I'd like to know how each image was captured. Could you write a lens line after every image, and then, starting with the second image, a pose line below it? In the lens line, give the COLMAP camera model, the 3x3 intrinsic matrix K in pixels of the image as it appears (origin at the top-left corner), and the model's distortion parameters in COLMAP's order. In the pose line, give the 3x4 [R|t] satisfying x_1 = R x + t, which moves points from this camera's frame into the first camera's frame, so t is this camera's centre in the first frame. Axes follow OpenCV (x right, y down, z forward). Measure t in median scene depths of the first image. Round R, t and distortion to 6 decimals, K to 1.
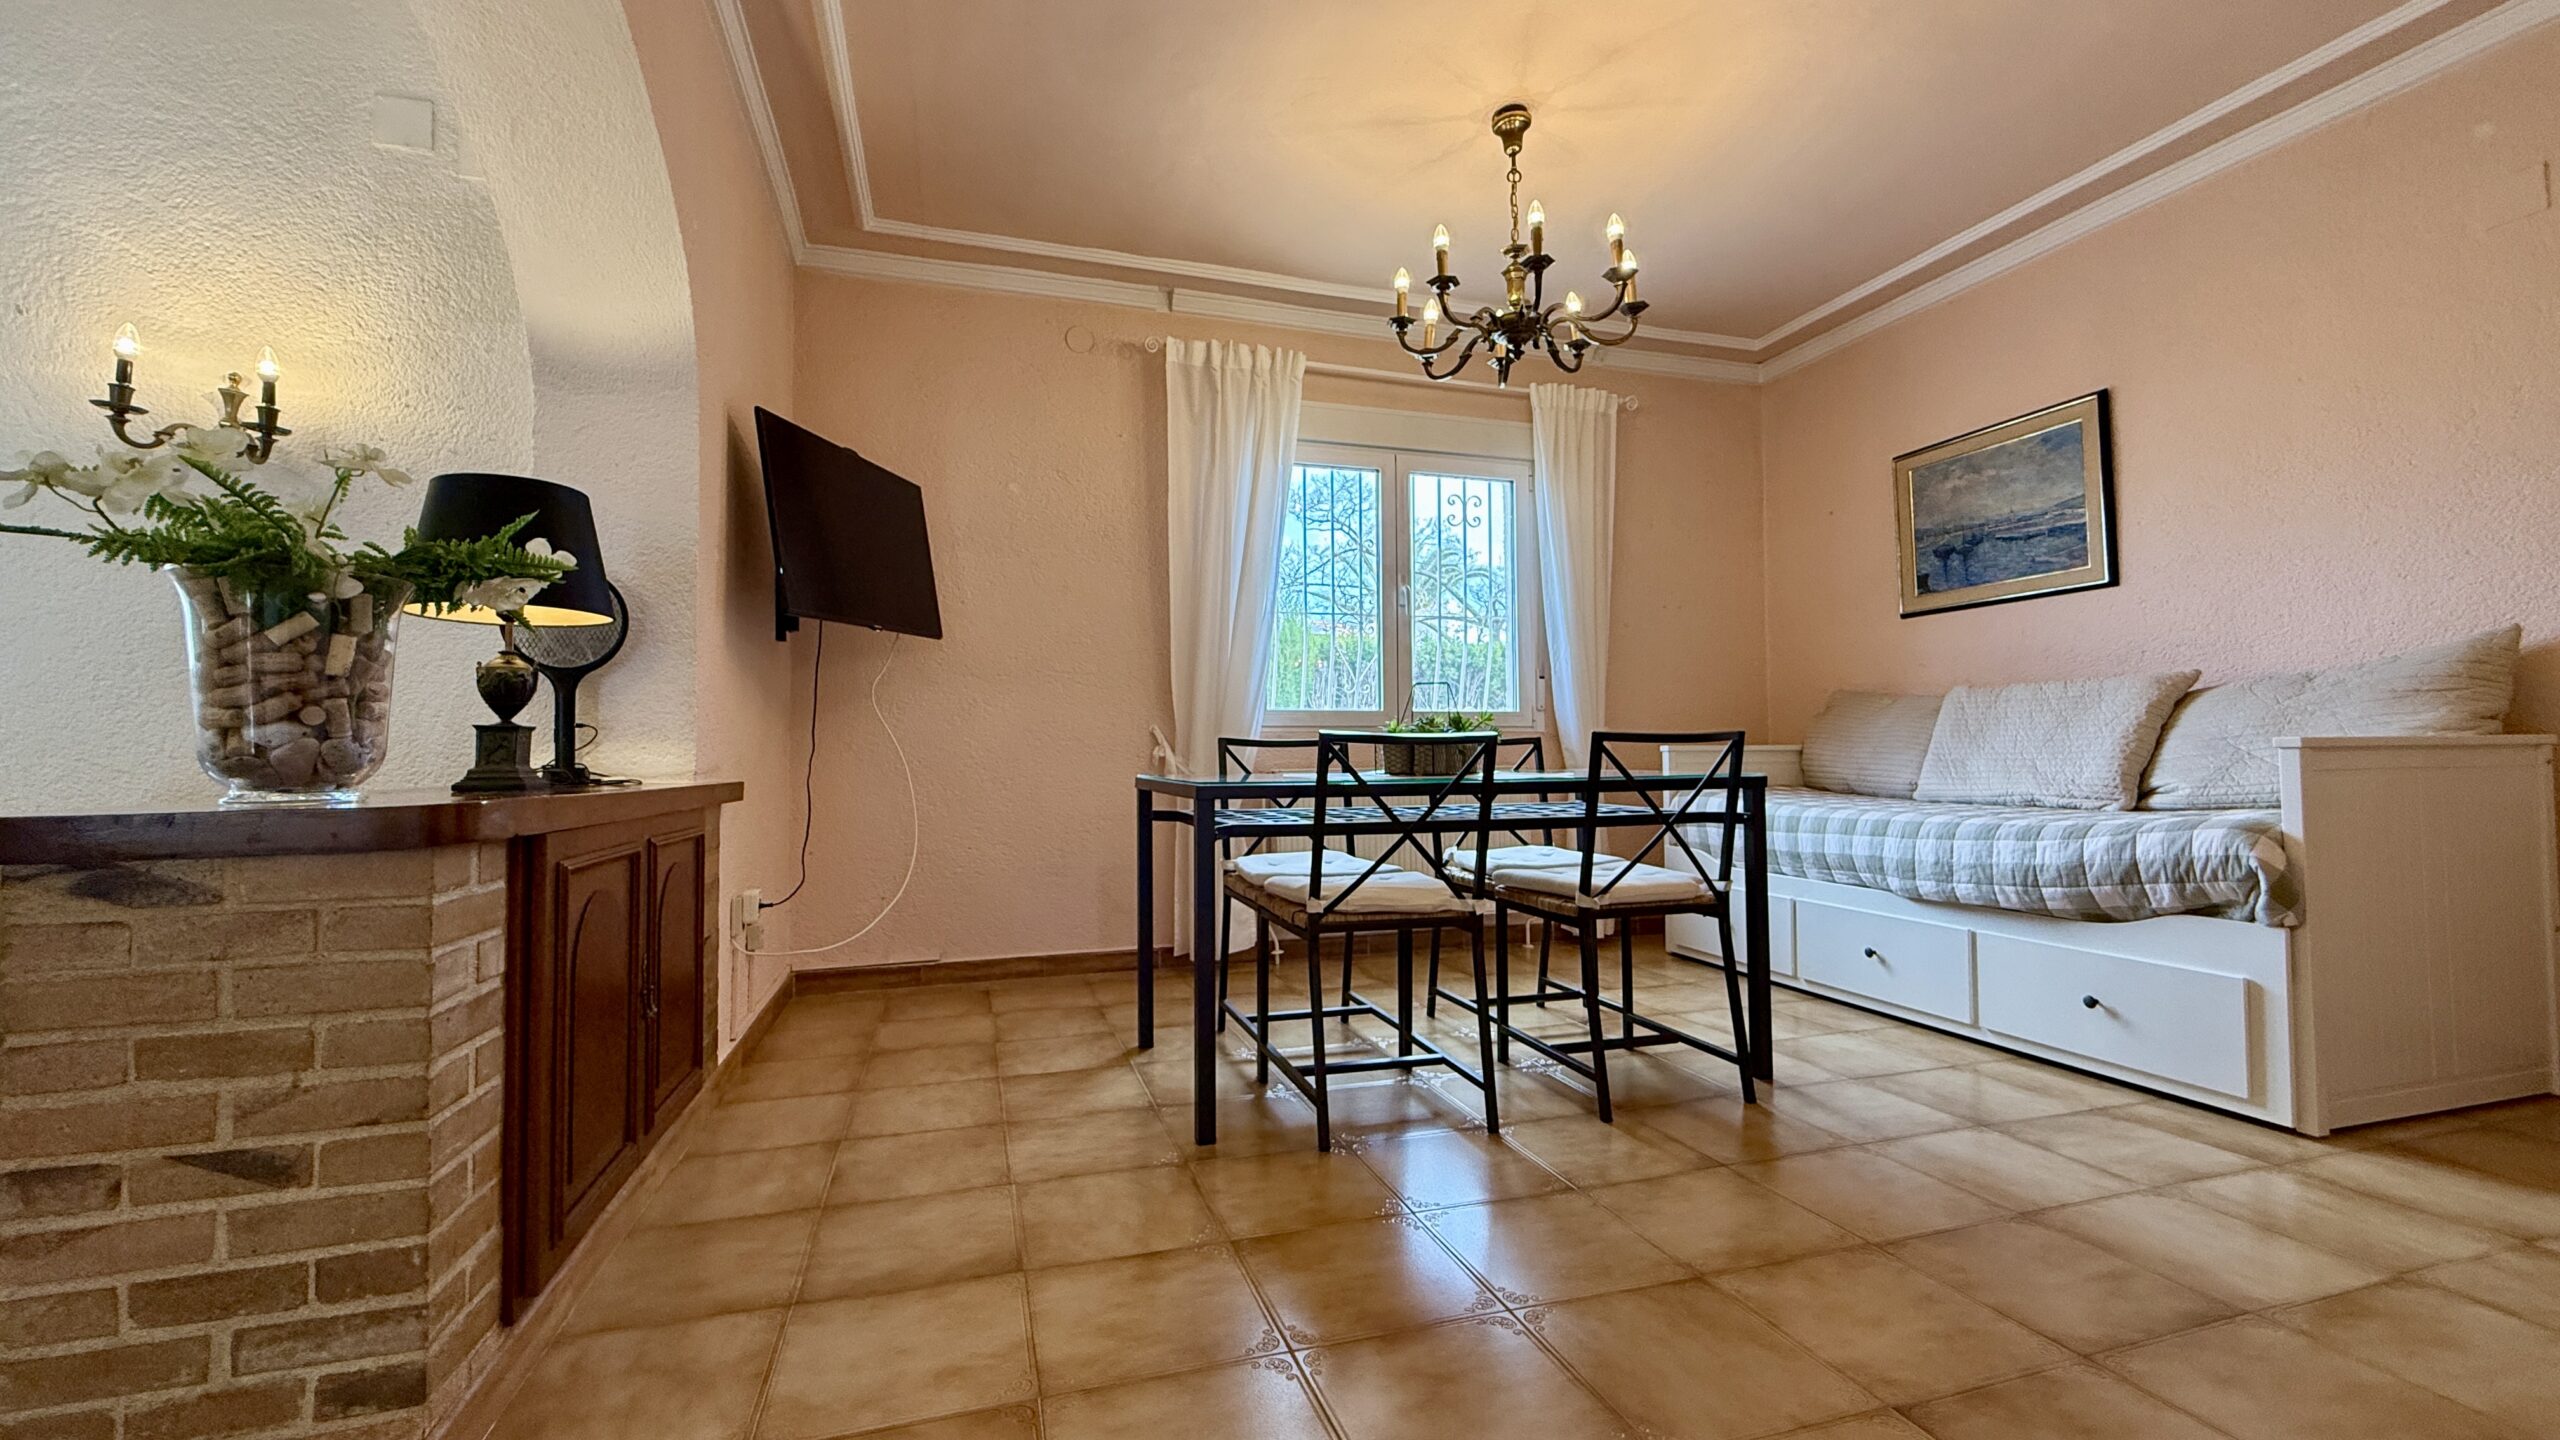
lens RADIAL K [[1020.7, 0, 1271.2], [0, 1020.7, 719.8], [0, 0, 1]] dist [-0.002715, -0.000475]
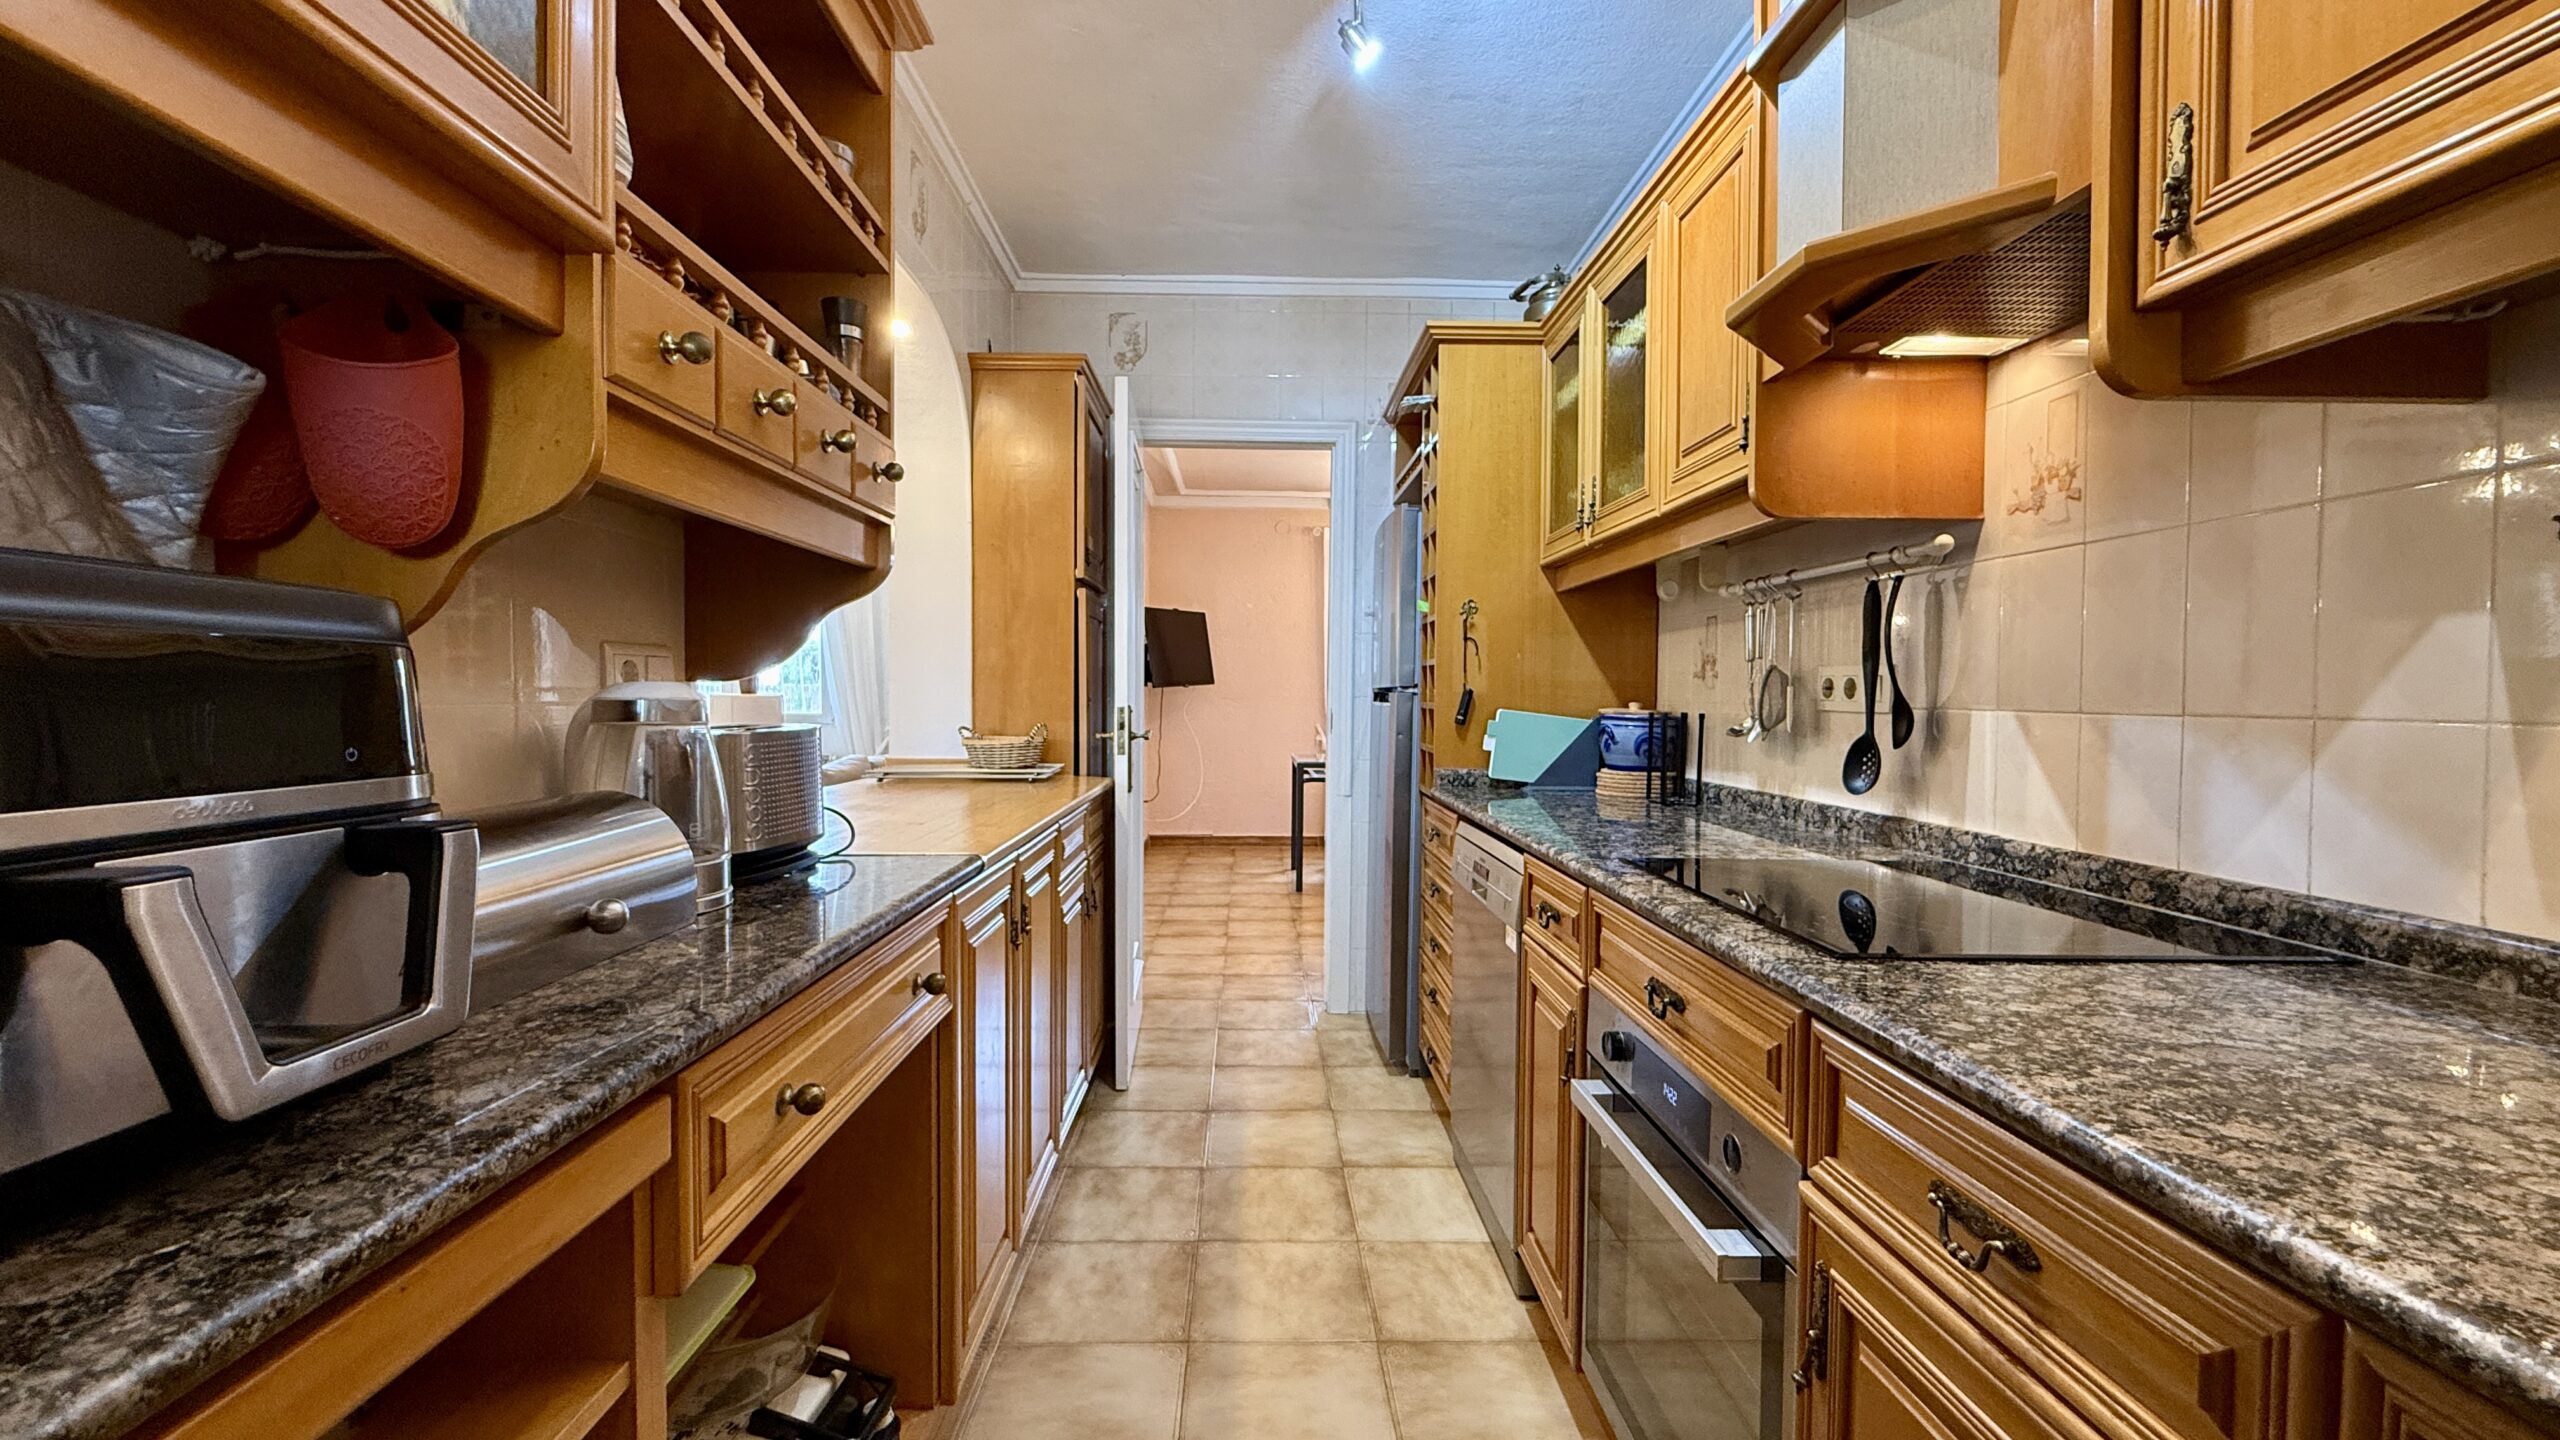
lens RADIAL K [[1020.7, 0, 1271.2], [0, 1020.7, 719.8], [0, 0, 1]] dist [-0.002715, -0.000475]
pose [[0.961816, 0.024146, -0.272630, 0.578195], [-0.007085, 0.997964, 0.063390, -0.214368], [0.273605, -0.059037, 0.960029, -1.577442]]
